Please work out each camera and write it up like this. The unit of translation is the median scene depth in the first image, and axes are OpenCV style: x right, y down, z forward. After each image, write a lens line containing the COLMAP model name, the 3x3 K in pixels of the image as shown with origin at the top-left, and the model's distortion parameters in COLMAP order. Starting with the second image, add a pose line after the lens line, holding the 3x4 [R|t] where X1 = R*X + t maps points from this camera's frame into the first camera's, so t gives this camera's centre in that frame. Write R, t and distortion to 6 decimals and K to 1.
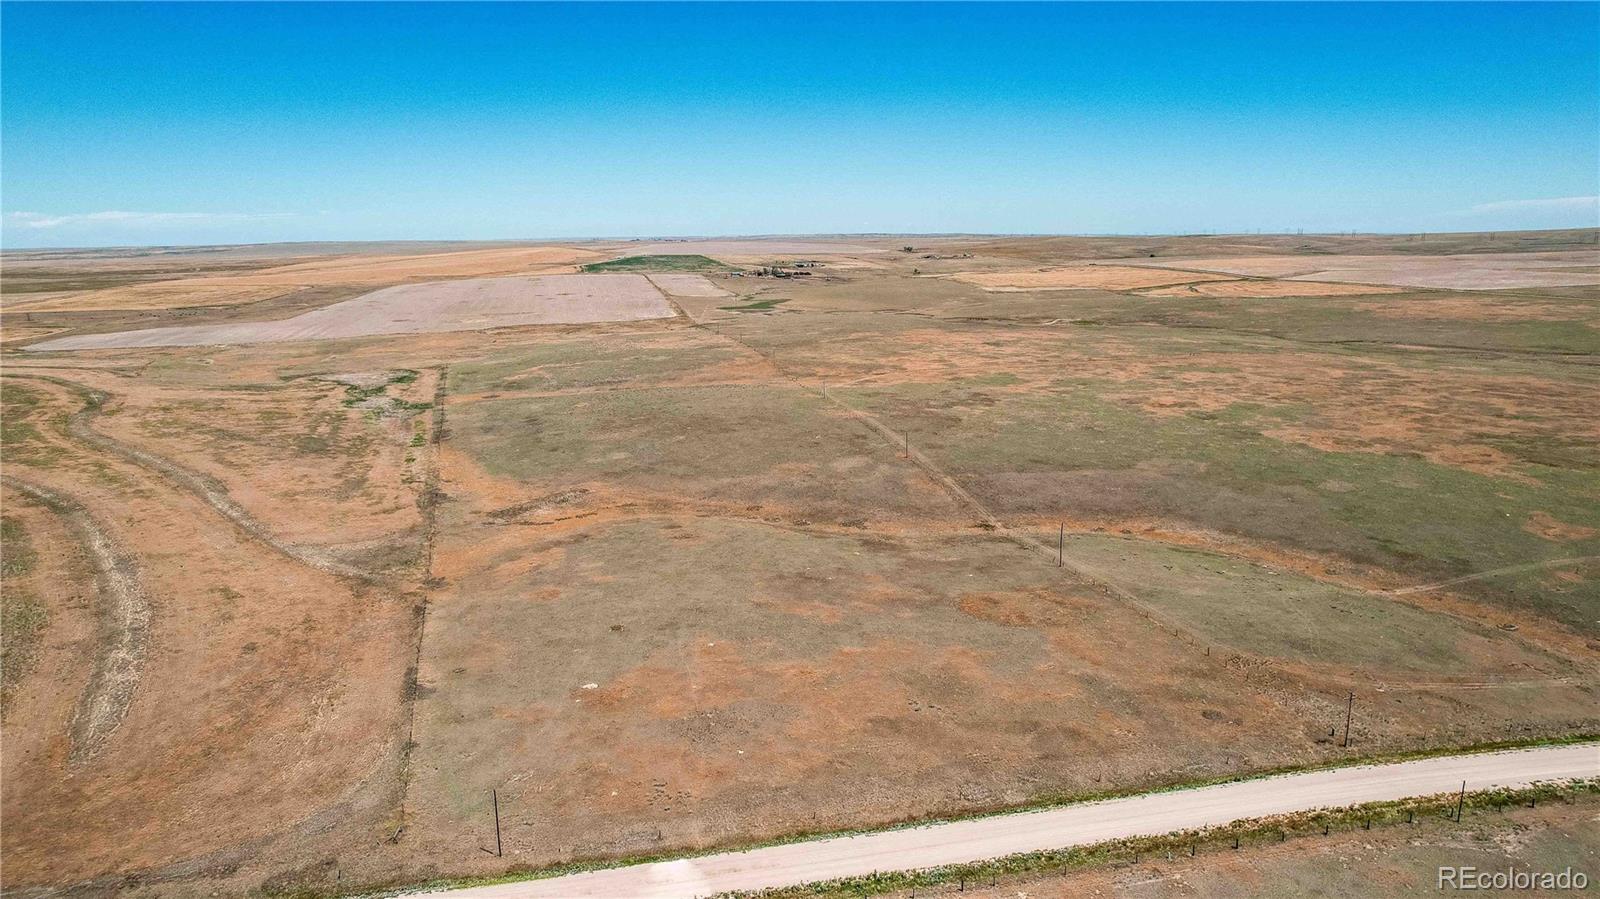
lens RADIAL K [[1020.5, 0, 802.5], [0, 1020.5, 451.3], [0, 0, 1]] dist [-0.072685, 0.065660]
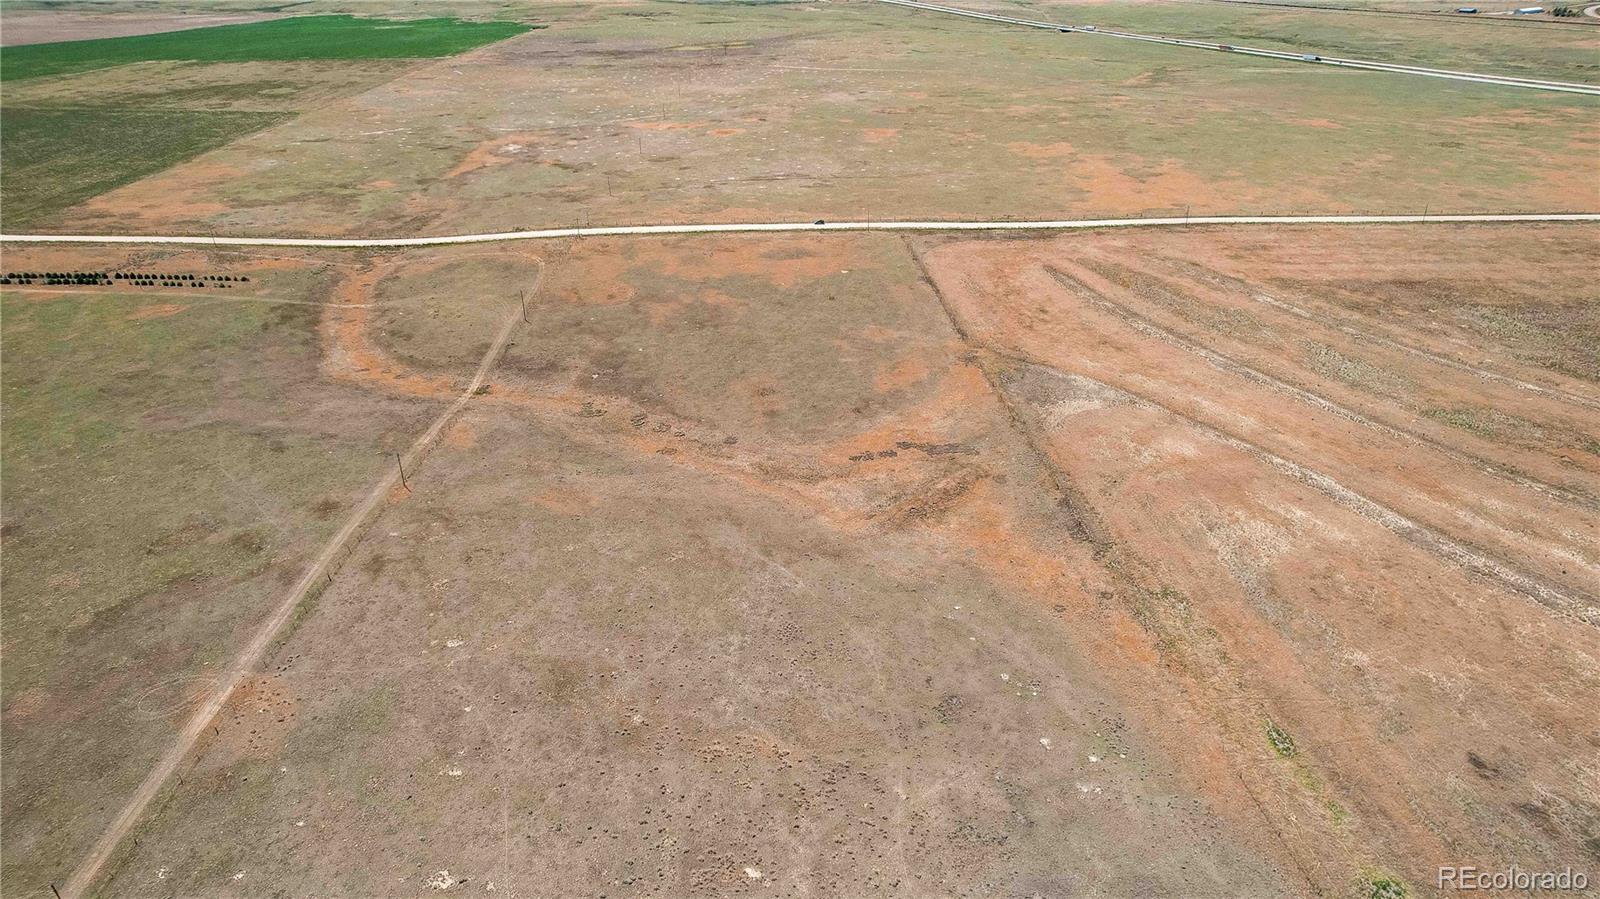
lens RADIAL K [[1020.5, 0, 802.5], [0, 1020.5, 451.3], [0, 0, 1]] dist [-0.072685, 0.065660]
pose [[-0.976049, -0.076028, 0.203833, -0.329980], [0.071204, 0.773695, 0.629545, -0.469037], [-0.205568, 0.628980, -0.749750, 1.606793]]
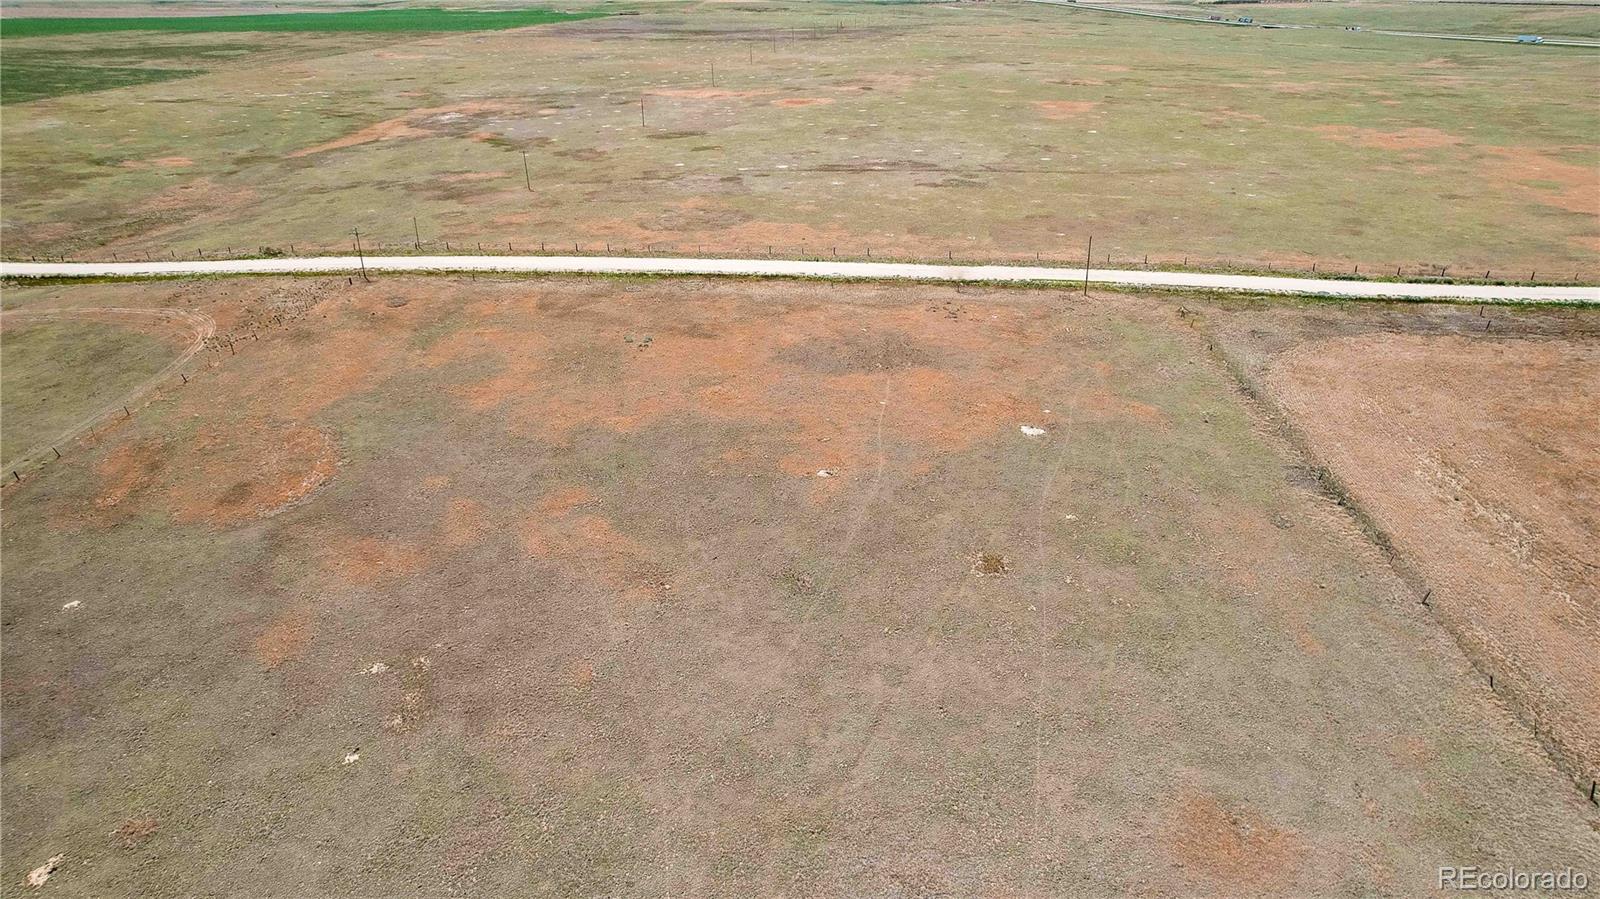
lens RADIAL K [[1020.5, 0, 802.5], [0, 1020.5, 451.3], [0, 0, 1]] dist [-0.072685, 0.065660]
pose [[-0.940931, -0.128296, 0.313352, -0.155241], [0.091245, 0.795127, 0.599539, -0.095086], [-0.326073, 0.592717, -0.736453, 0.863999]]
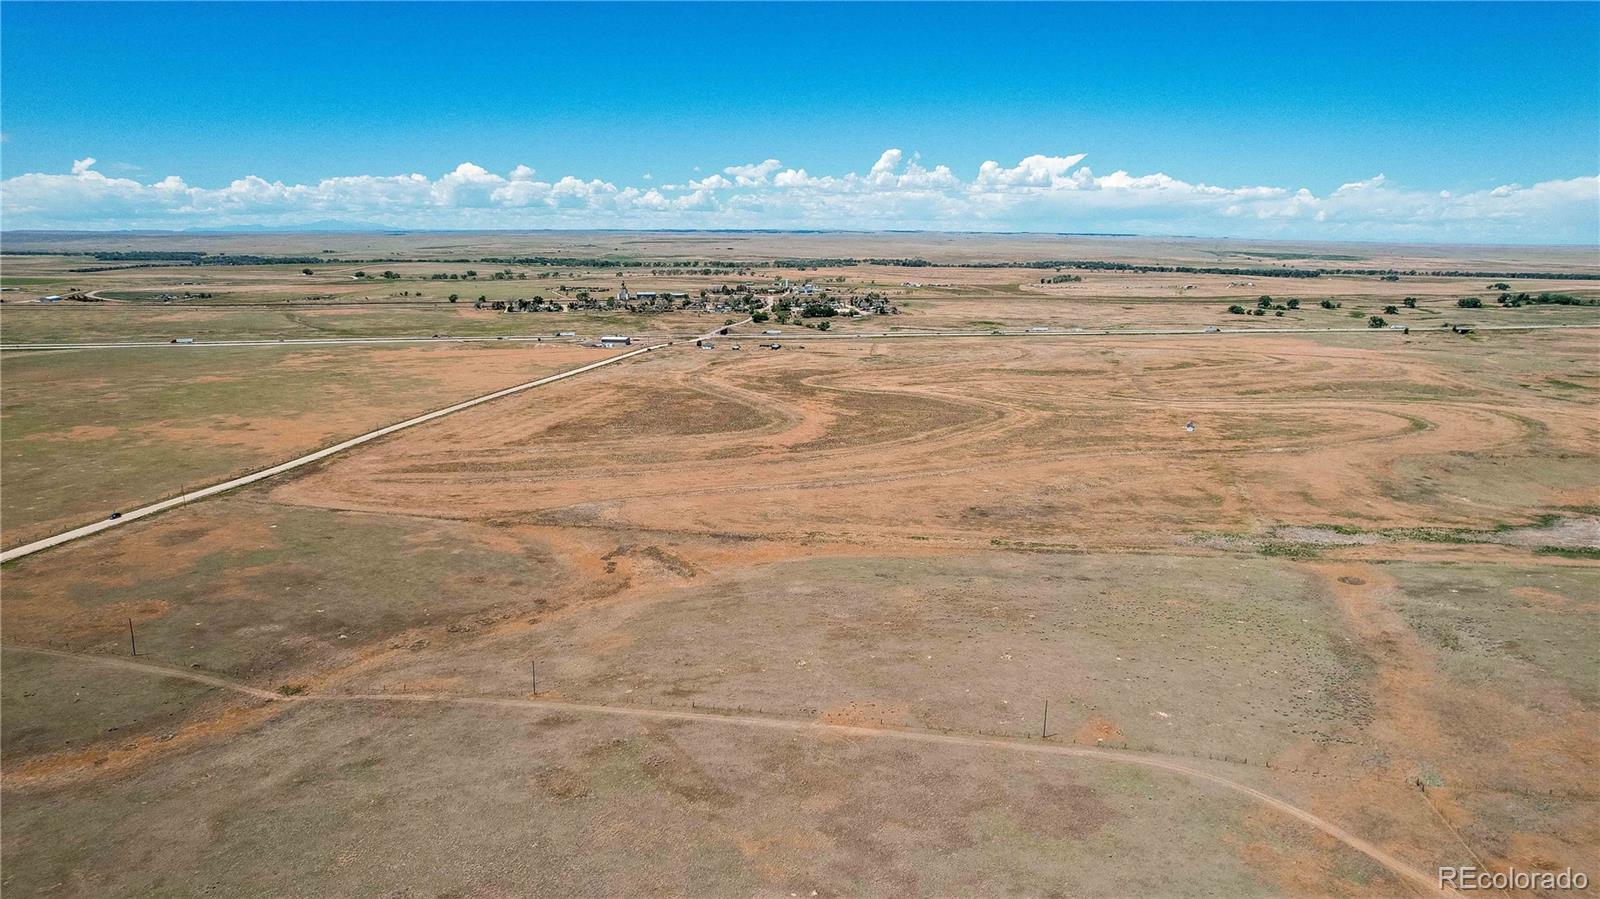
lens RADIAL K [[1015.0, 0, 800.0], [0, 1015.0, 449.5], [0, 0, 1]] dist [-0.037722, 0.001766]
pose [[-0.402372, 0.201733, -0.892973, 0.694260], [-0.196253, 0.933735, 0.299373, -0.446113], [0.894193, 0.295708, -0.336117, 1.508298]]
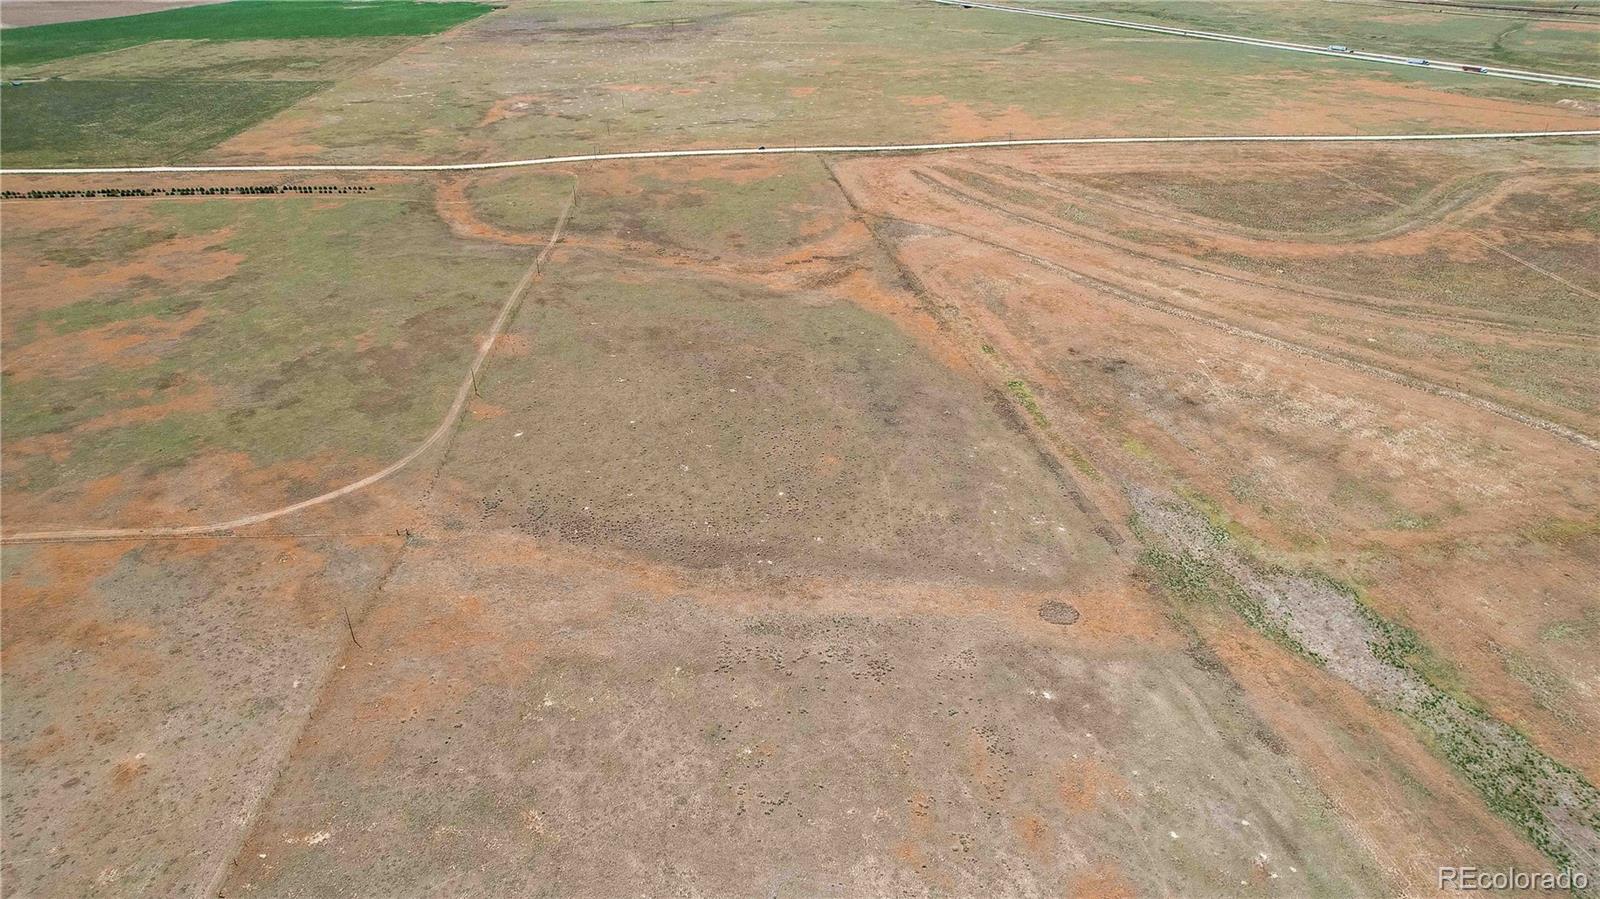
lens RADIAL K [[1020.5, 0, 802.5], [0, 1020.5, 451.3], [0, 0, 1]] dist [-0.072685, 0.065660]
pose [[-0.988048, -0.050436, 0.145663, -0.448552], [0.057307, 0.757045, 0.650844, -0.682801], [-0.143099, 0.651413, -0.745107, 2.237922]]
